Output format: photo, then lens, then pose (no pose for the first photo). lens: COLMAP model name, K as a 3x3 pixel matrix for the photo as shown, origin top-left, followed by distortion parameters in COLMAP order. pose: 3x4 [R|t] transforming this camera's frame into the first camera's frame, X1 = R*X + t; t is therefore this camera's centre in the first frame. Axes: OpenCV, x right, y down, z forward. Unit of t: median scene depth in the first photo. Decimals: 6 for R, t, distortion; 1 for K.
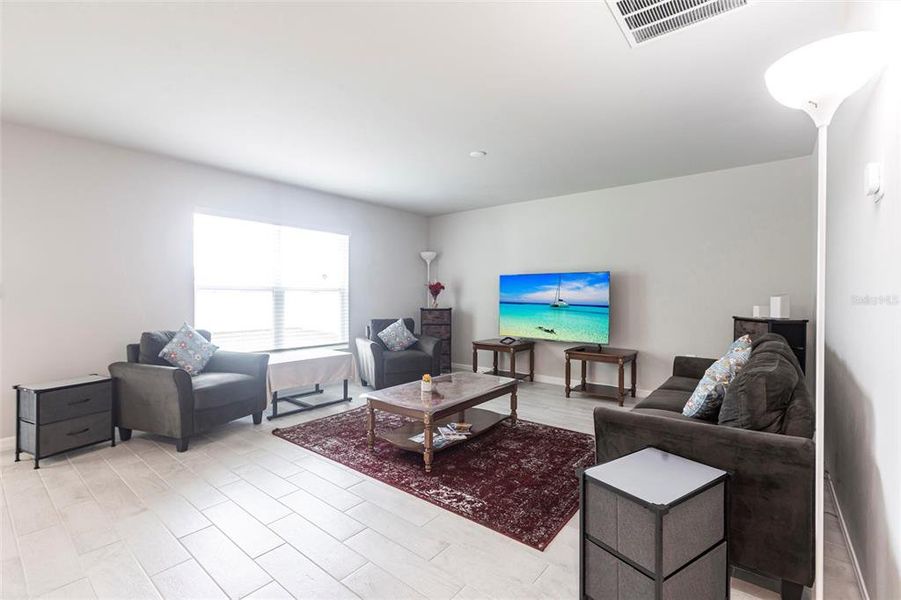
lens RADIAL K [[402.8, 0, 450.4], [0, 402.8, 291.3], [0, 0, 1]] dist [-0.001896, 0.000235]
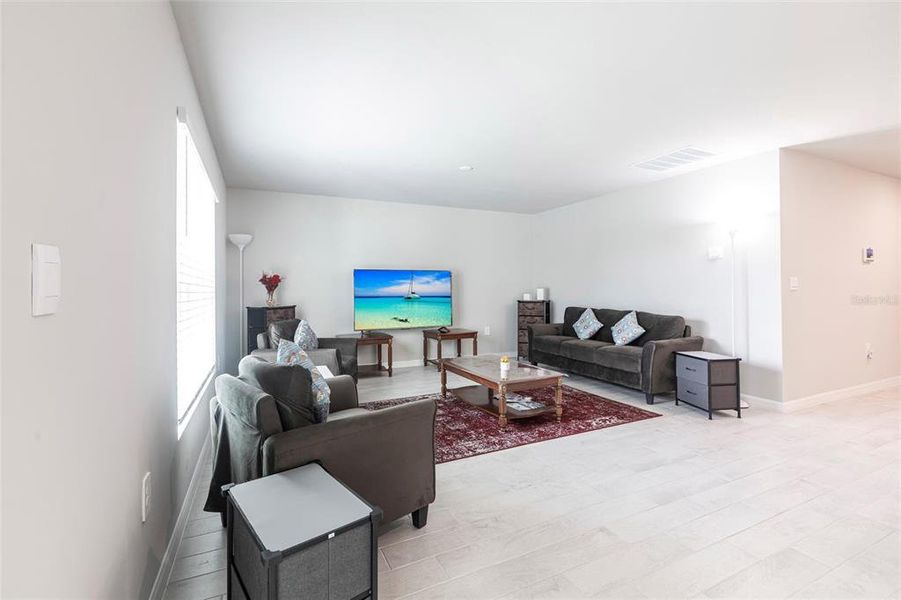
lens RADIAL K [[407.1, 0, 452.1], [0, 407.1, 281.1], [0, 0, 1]] dist [-0.001482, -0.000362]
pose [[0.433451, 0.009516, 0.901127, -0.741156], [0.005088, 0.999902, -0.013007, 0.003988], [-0.901163, 0.010223, 0.433360, 0.391969]]
